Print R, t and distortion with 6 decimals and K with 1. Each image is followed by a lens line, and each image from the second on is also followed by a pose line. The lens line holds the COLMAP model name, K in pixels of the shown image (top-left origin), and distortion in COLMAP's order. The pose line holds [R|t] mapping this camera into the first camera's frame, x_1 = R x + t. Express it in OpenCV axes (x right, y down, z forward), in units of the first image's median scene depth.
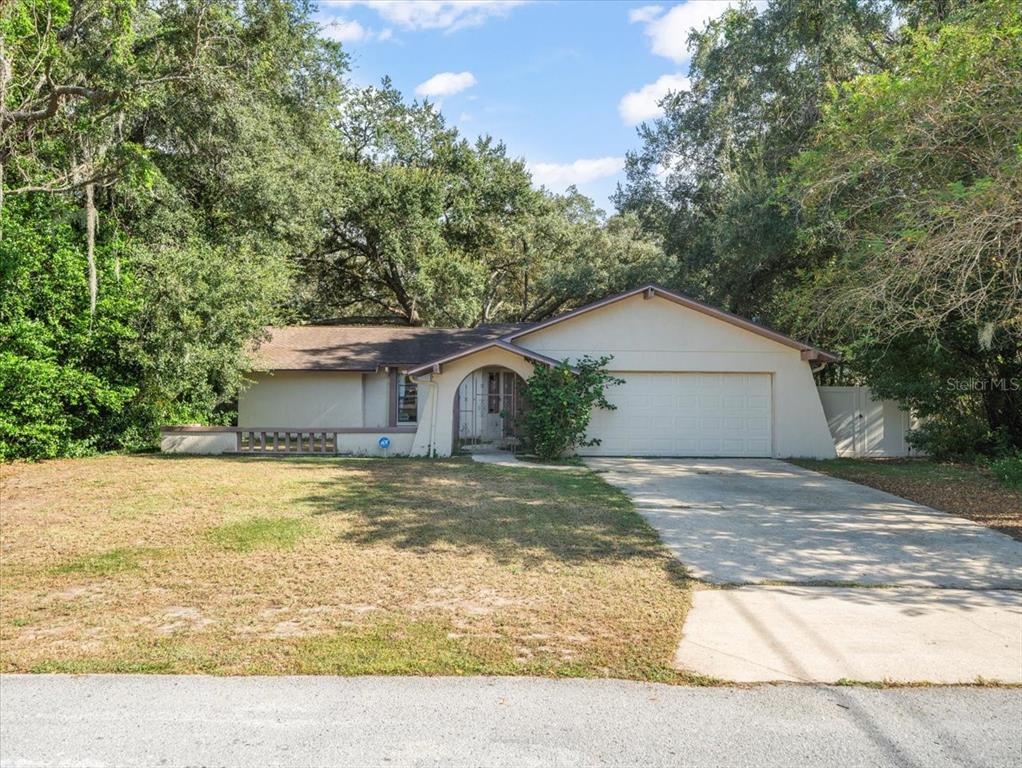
lens RADIAL K [[846.4, 0, 511.0], [0, 846.4, 384.0], [0, 0, 1]] dist [0.006839, 0.001687]
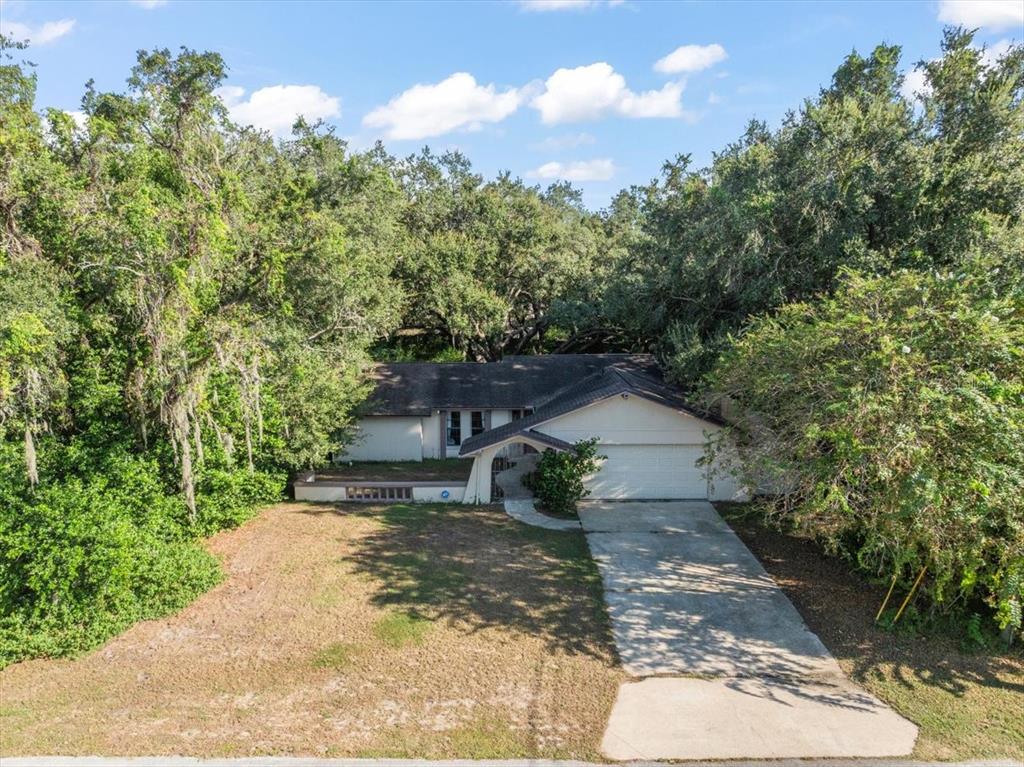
lens RADIAL K [[848.1, 0, 512.0], [0, 848.1, 383.5], [0, 0, 1]] dist [0.006839, 0.001687]
pose [[0.999845, -0.008683, -0.015285, -0.008110], [0.011336, 0.983019, 0.183155, -0.397618], [0.013435, -0.183300, 0.982965, -0.429998]]
